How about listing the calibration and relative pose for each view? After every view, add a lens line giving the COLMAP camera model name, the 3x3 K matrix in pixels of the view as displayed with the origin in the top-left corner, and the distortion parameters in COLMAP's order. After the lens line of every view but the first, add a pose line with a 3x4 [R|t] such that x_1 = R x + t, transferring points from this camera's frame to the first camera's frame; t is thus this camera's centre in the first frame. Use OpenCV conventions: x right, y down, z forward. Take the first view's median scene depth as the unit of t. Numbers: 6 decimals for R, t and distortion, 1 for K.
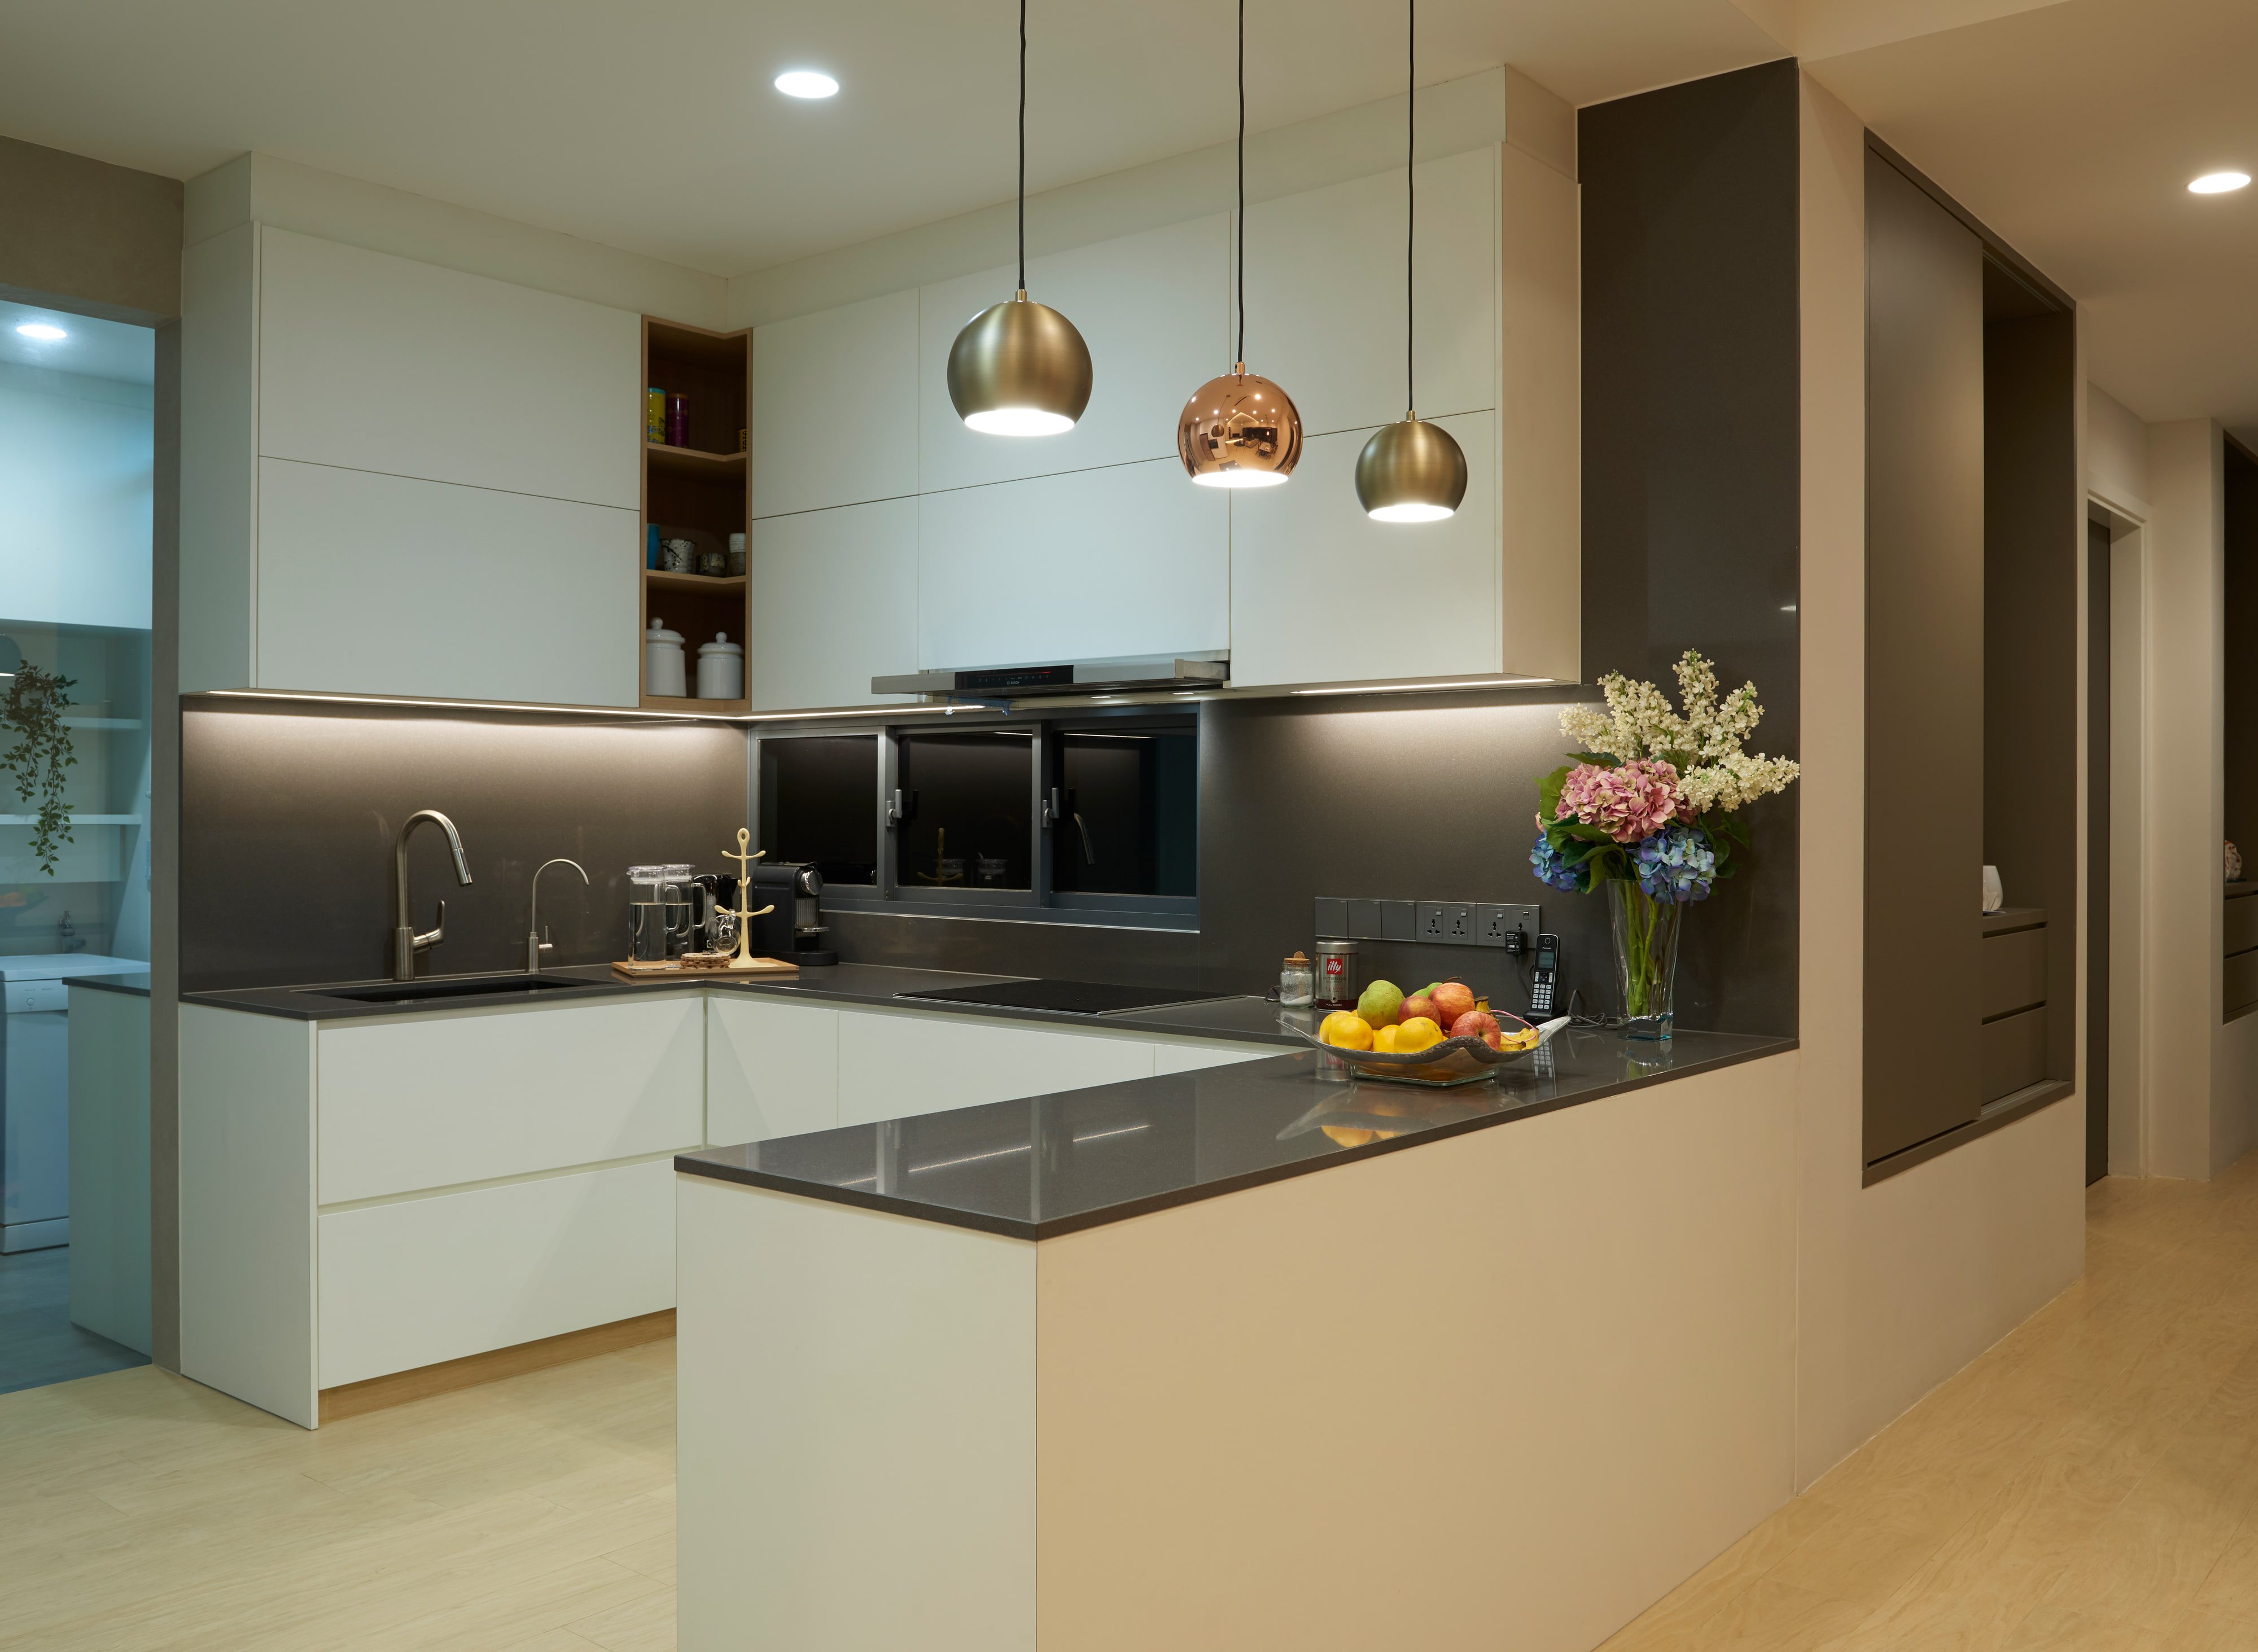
lens RADIAL K [[1901.9, 0, 1129.9], [0, 1901.9, 820.0], [0, 0, 1]] dist [-0.014198, -0.005157]
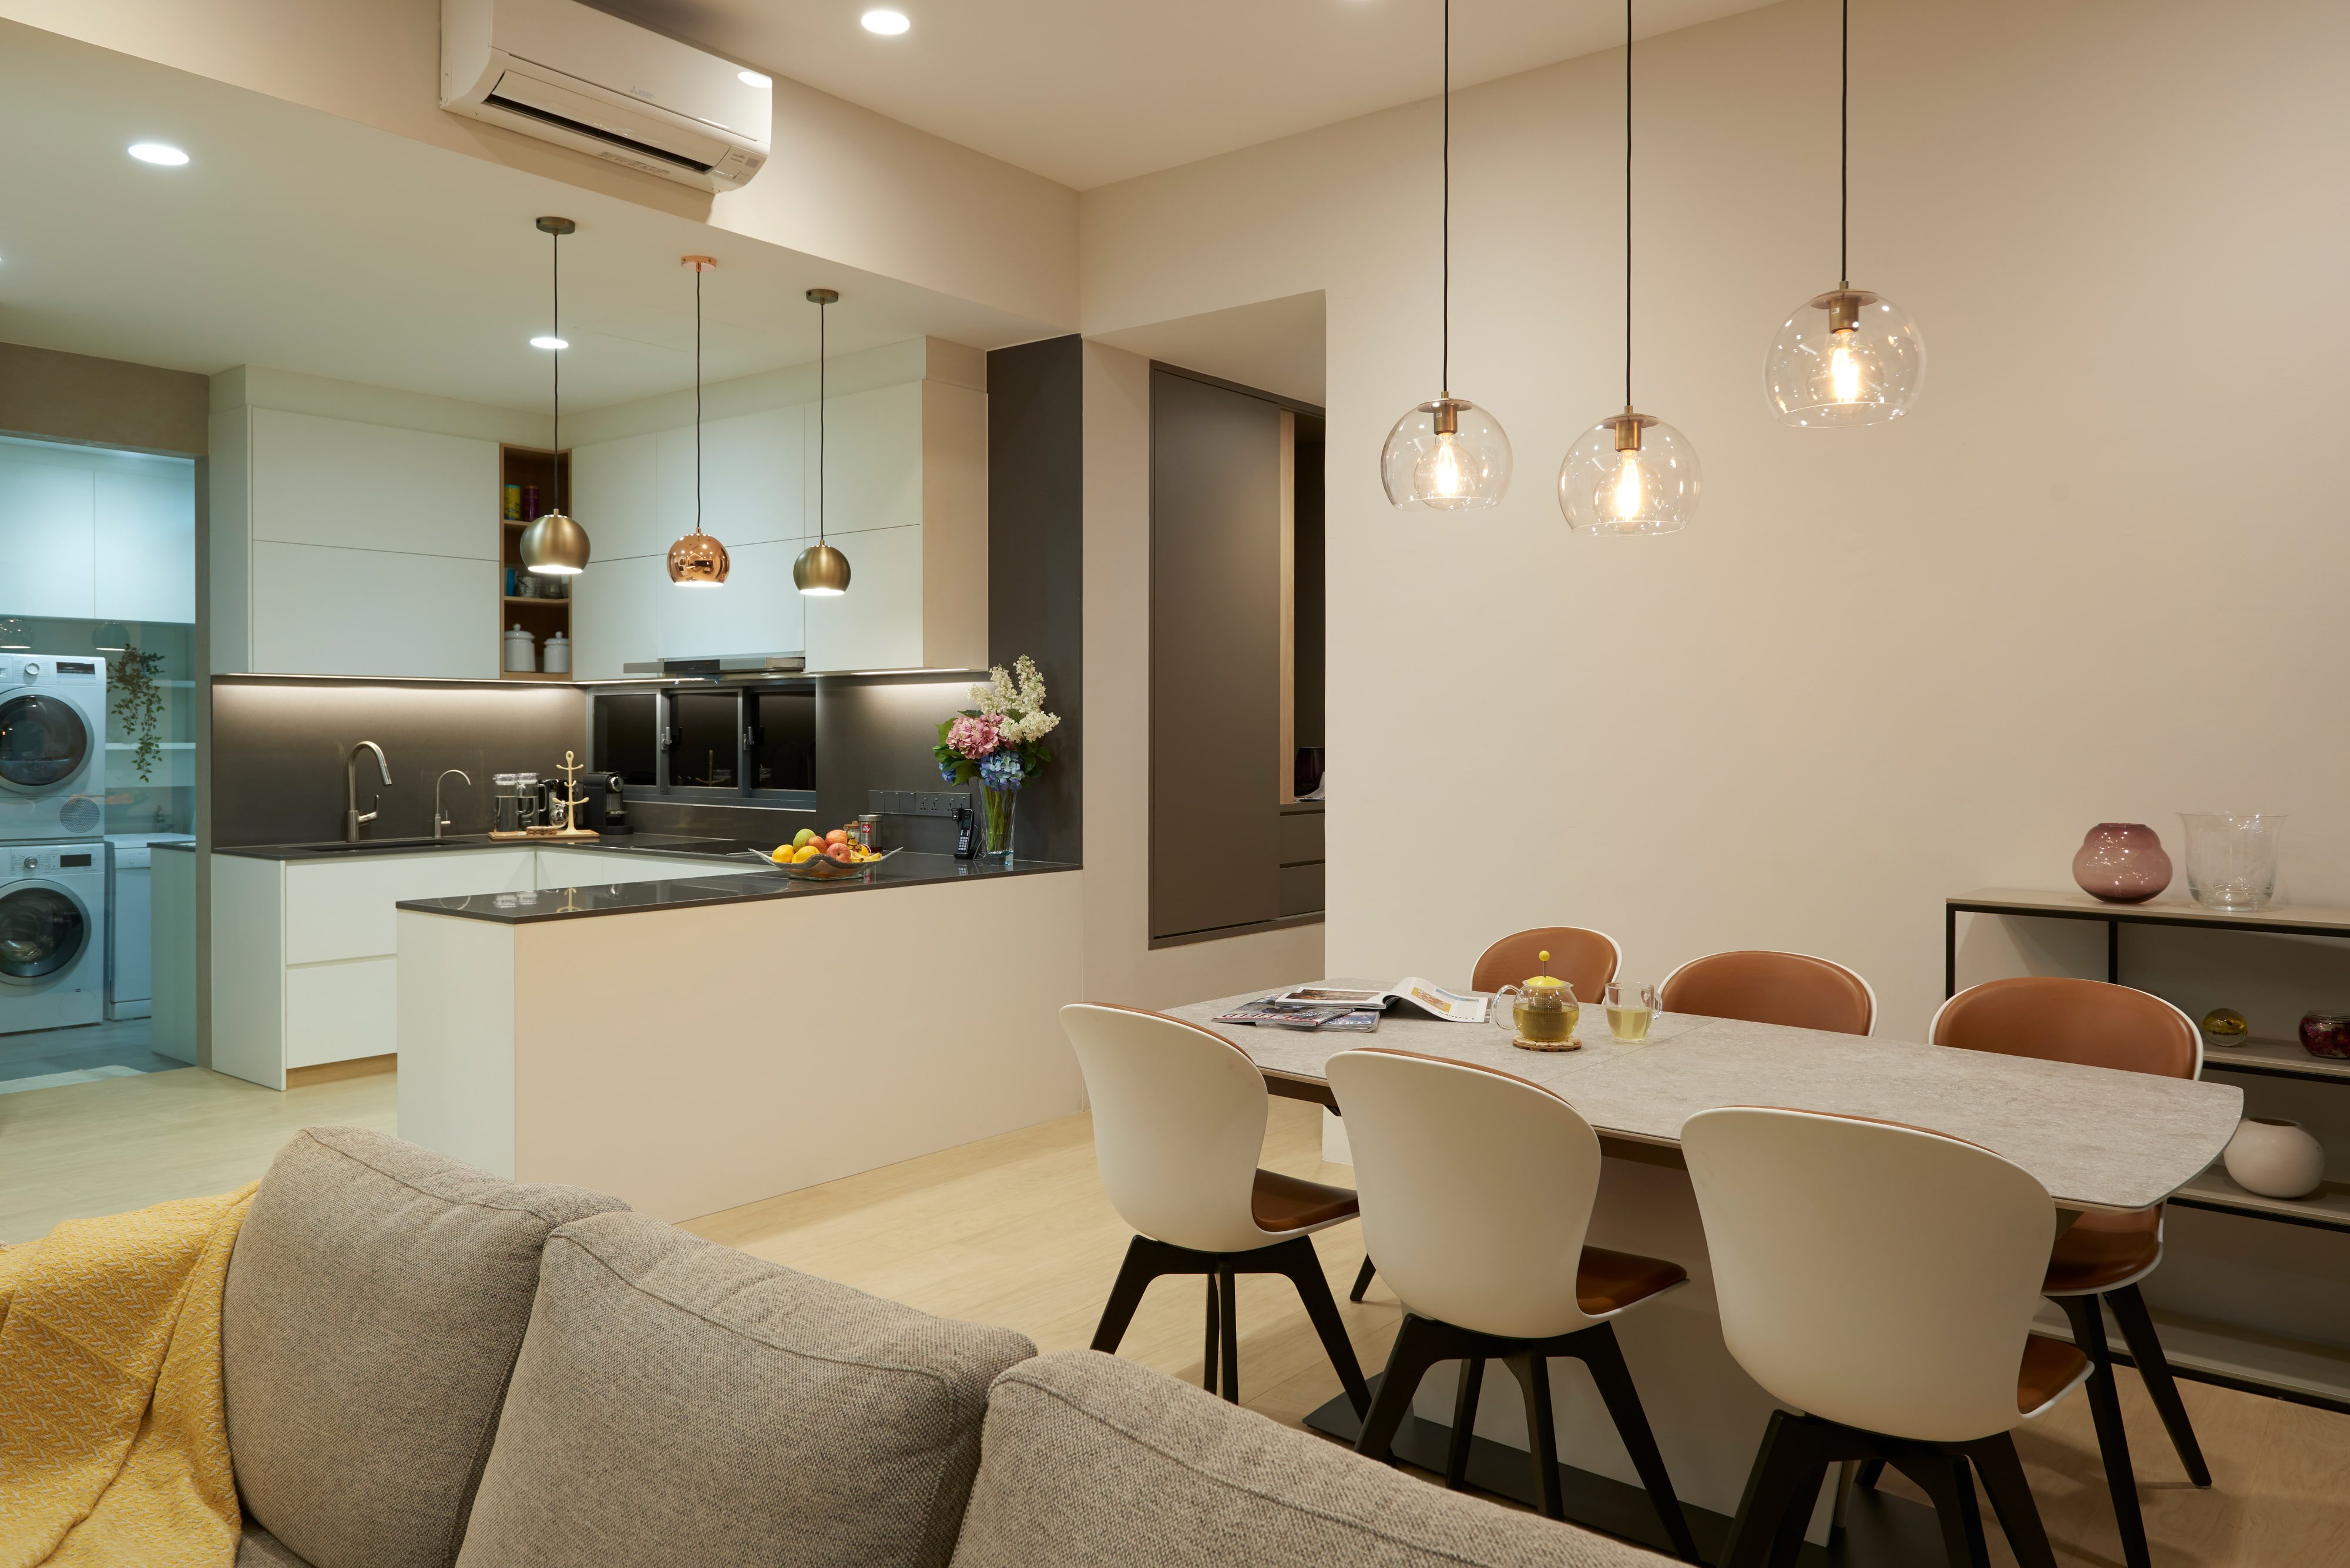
lens RADIAL K [[1639.4, 0, 1163.6], [0, 1639.4, 748.7], [0, 0, 1]] dist [0.014134, 0.005463]
pose [[0.999913, -0.002705, 0.012878, 0.335554], [0.002628, 0.999979, 0.006007, -0.005829], [-0.012894, -0.005973, 0.999899, -0.495120]]
